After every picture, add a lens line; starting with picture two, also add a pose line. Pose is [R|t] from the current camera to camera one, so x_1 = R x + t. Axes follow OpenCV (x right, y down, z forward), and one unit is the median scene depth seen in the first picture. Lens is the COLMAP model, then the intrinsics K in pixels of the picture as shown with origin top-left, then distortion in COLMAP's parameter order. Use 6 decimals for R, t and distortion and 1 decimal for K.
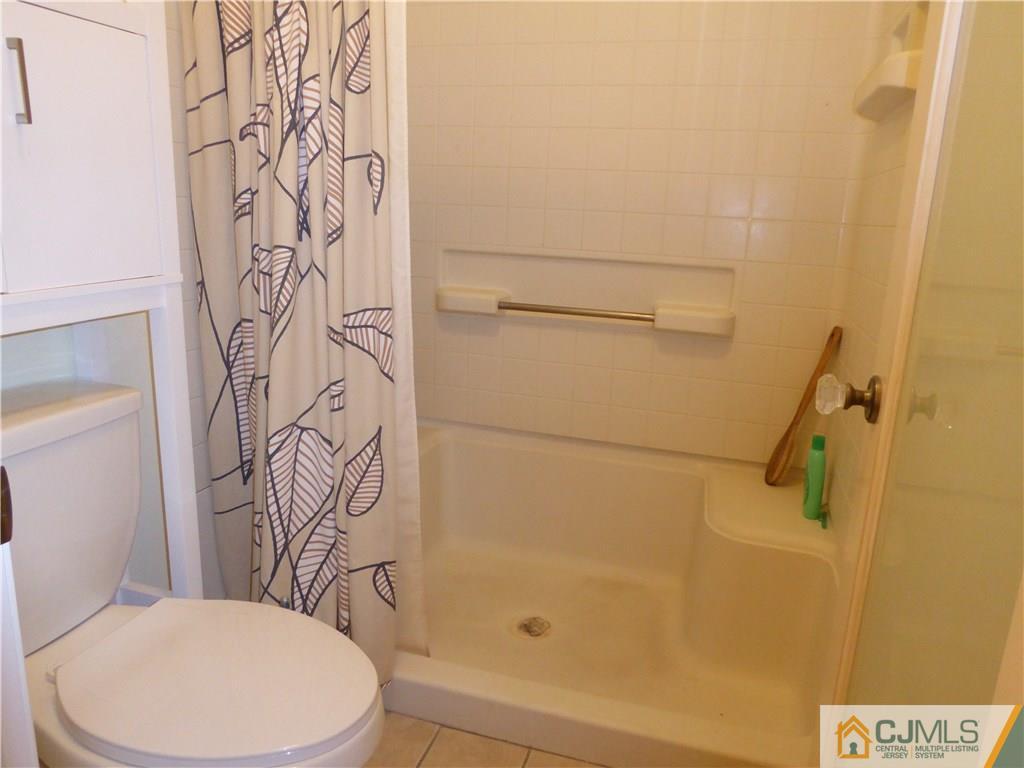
lens RADIAL K [[728.7, 0, 518.3], [0, 728.7, 378.2], [0, 0, 1]] dist [-0.038859, 0.026909]
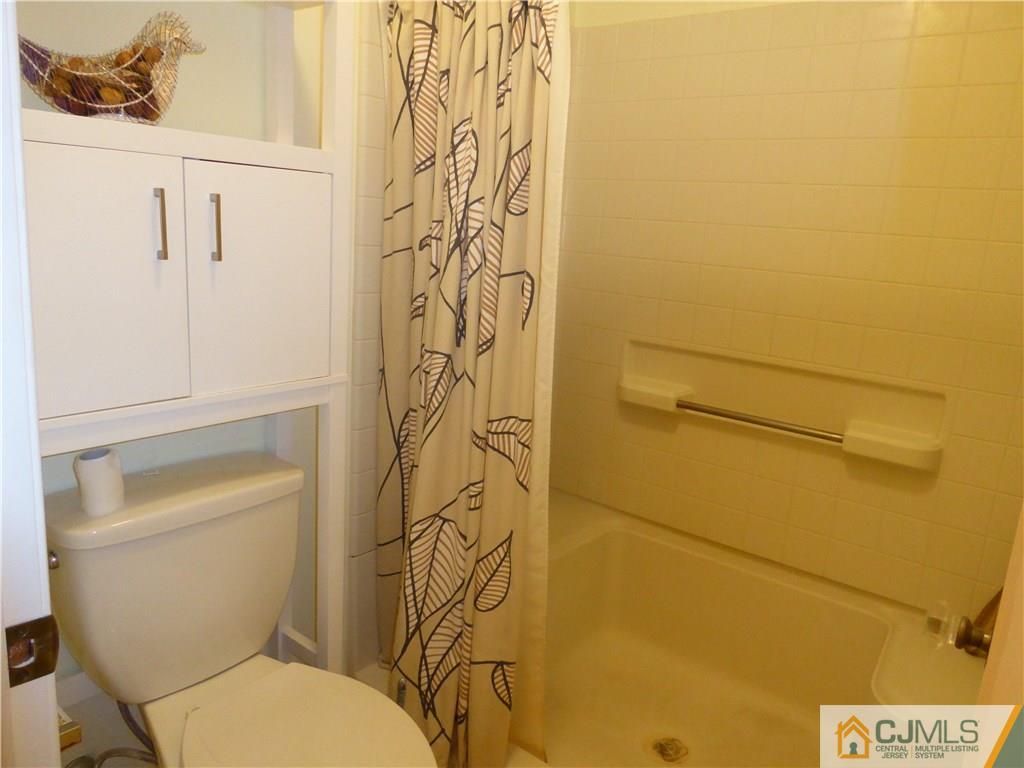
lens RADIAL K [[728.7, 0, 518.3], [0, 728.7, 378.2], [0, 0, 1]] dist [-0.038859, 0.026909]
pose [[0.933075, 0.097681, -0.346163, 0.156103], [-0.112789, 0.993336, -0.023720, -0.126616], [0.341539, 0.061176, 0.937875, 0.027778]]
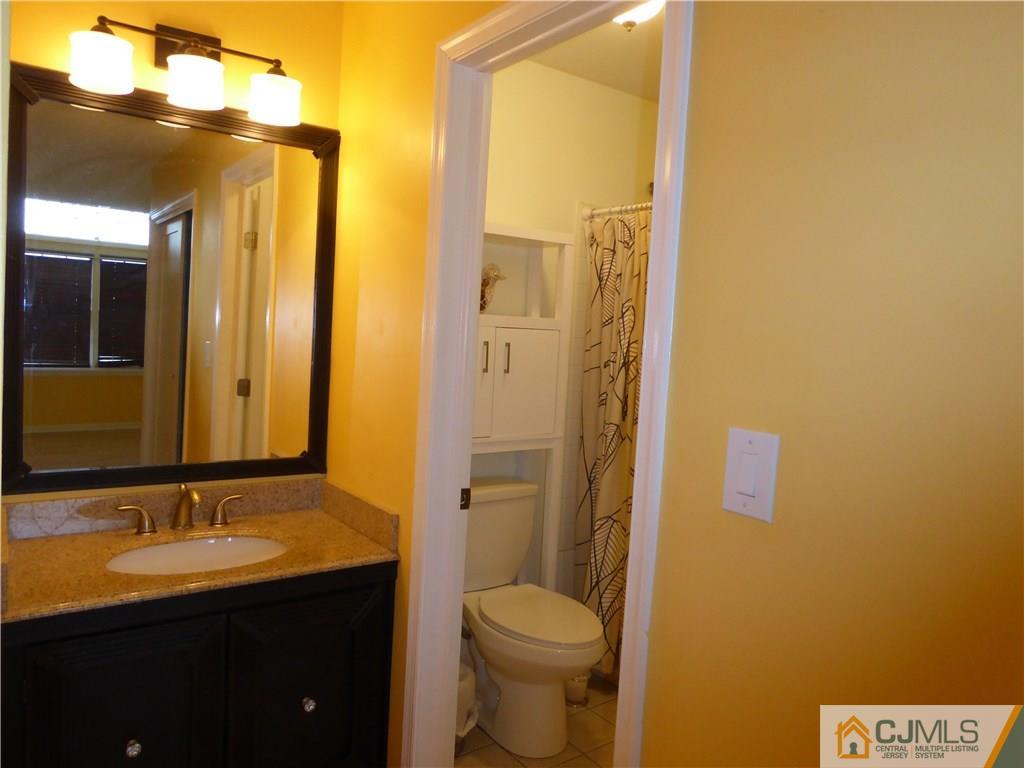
lens RADIAL K [[728.7, 0, 518.3], [0, 728.7, 378.2], [0, 0, 1]] dist [-0.038859, 0.026909]
pose [[0.800470, 0.042642, -0.597854, 0.618308], [-0.158732, 0.976934, -0.142846, 0.019705], [0.577973, 0.209242, 0.788774, -0.700120]]
